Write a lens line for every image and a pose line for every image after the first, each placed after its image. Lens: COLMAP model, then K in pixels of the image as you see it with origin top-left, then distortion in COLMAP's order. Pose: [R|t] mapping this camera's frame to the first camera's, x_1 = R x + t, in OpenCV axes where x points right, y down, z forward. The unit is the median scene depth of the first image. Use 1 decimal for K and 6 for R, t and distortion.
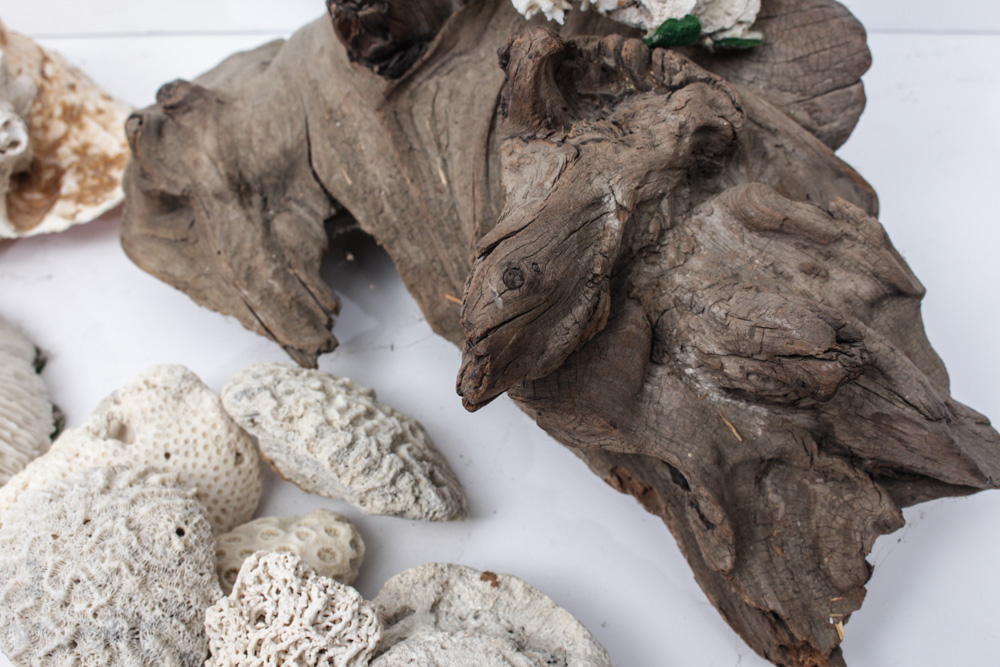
lens RADIAL K [[1184.5, 0, 497.6], [0, 1184.5, 327.0], [0, 0, 1]] dist [-0.085218, 0.000000]
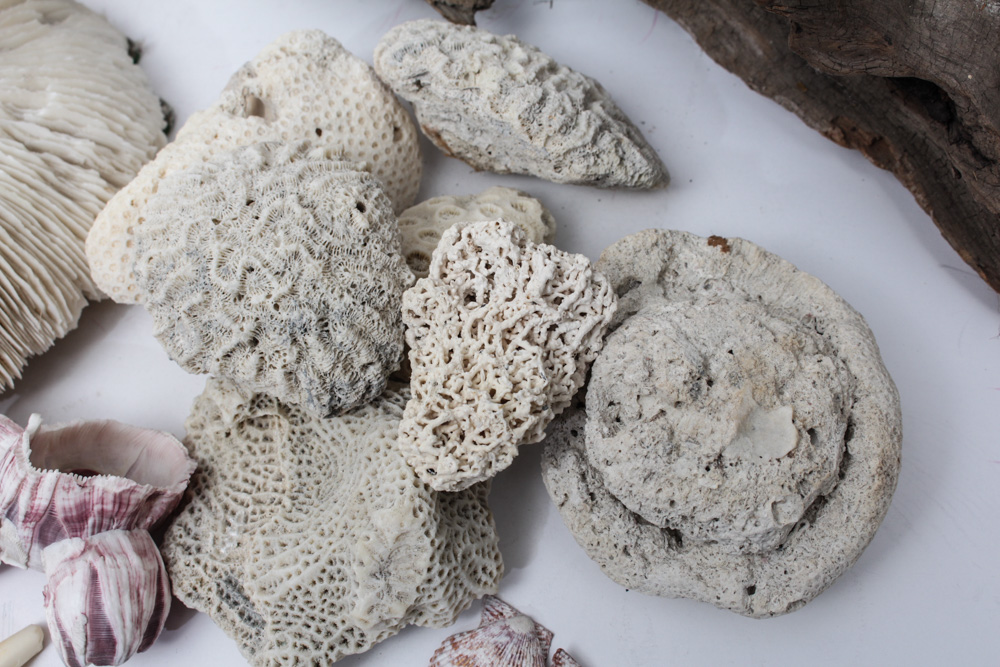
lens RADIAL K [[1192.7, 0, 490.4], [0, 1192.7, 338.6], [0, 0, 1]] dist [-0.083516, 0.000000]
pose [[0.998350, -0.055533, -0.014603, -0.169087], [0.057354, 0.976674, 0.206924, 0.094145], [0.002771, -0.207420, 0.978248, 0.136534]]
